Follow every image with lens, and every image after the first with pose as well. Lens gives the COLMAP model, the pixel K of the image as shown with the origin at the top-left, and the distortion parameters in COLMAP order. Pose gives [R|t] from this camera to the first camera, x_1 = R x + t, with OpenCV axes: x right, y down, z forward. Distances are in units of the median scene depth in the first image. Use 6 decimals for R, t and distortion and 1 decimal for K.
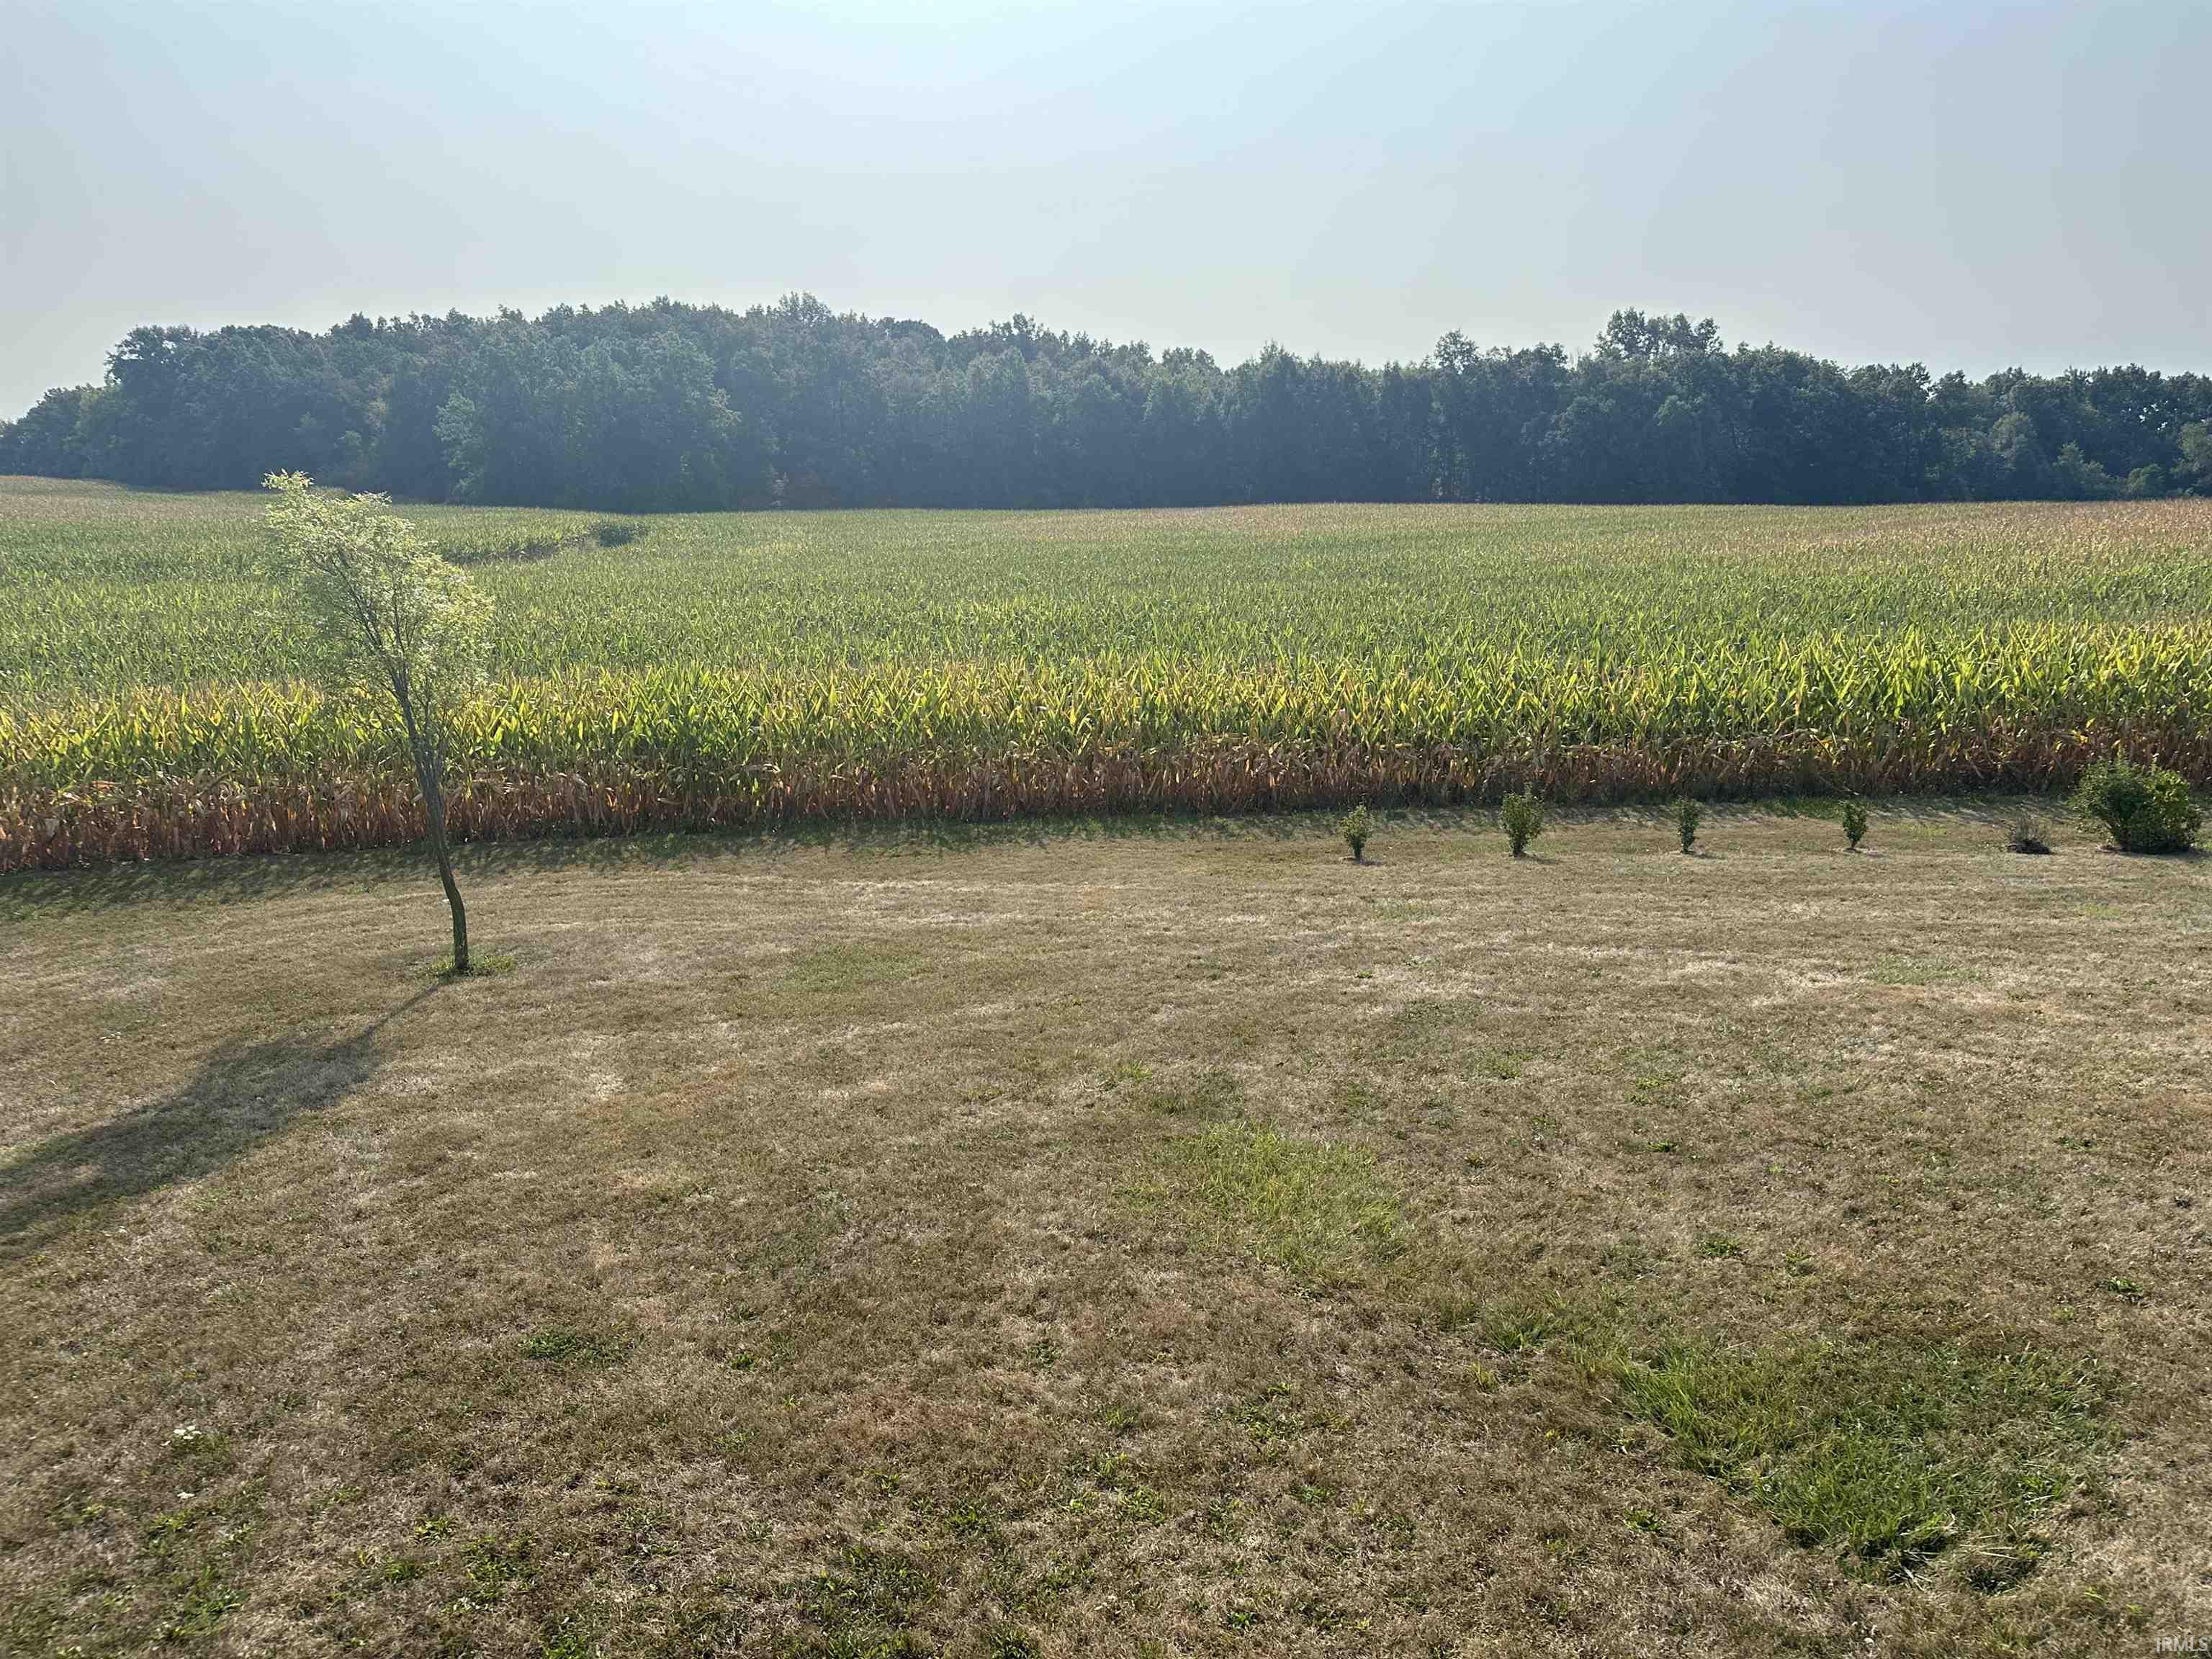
lens RADIAL K [[1595.6, 0, 1074.7], [0, 1595.6, 833.1], [0, 0, 1]] dist [0.075024, -0.116710]
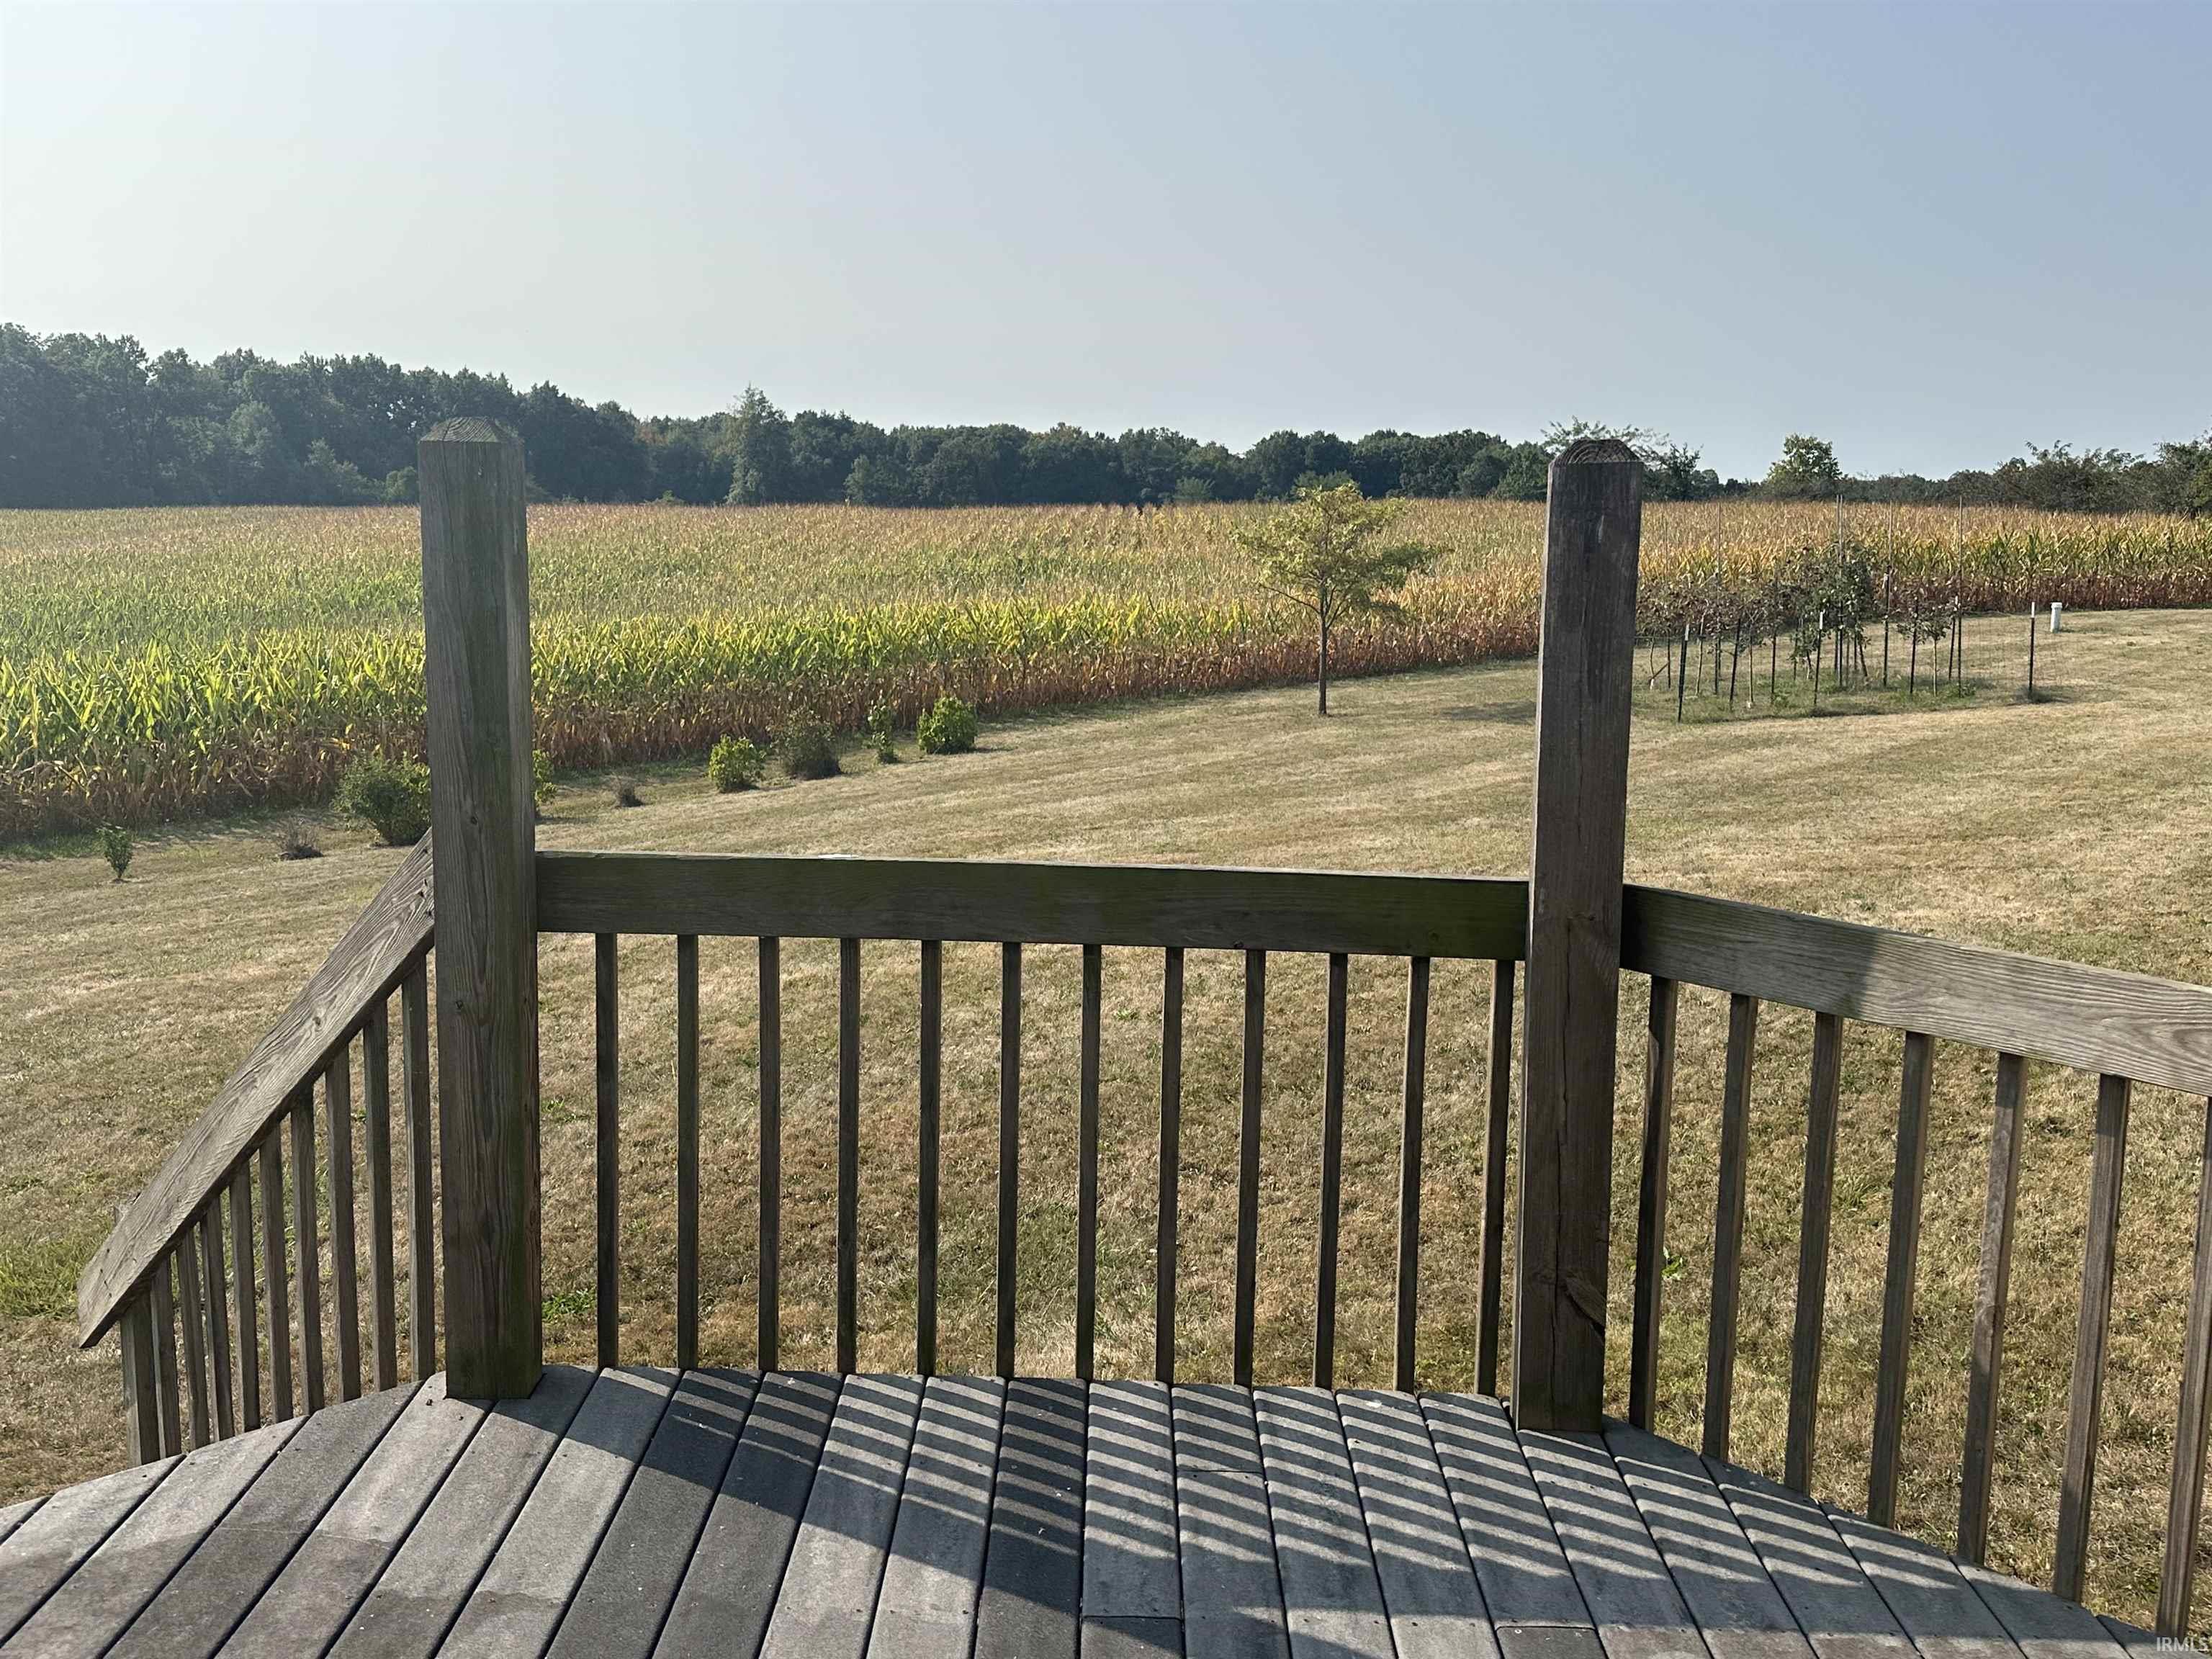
lens RADIAL K [[2041.5, 0, 1115.2], [0, 2041.5, 827.7], [0, 0, 1]] dist [0.140875, -0.263765]
pose [[0.621837, -0.111277, 0.775201, -0.056949], [0.148867, 0.988601, 0.022494, 0.030431], [-0.768868, 0.101414, 0.631314, -0.134261]]
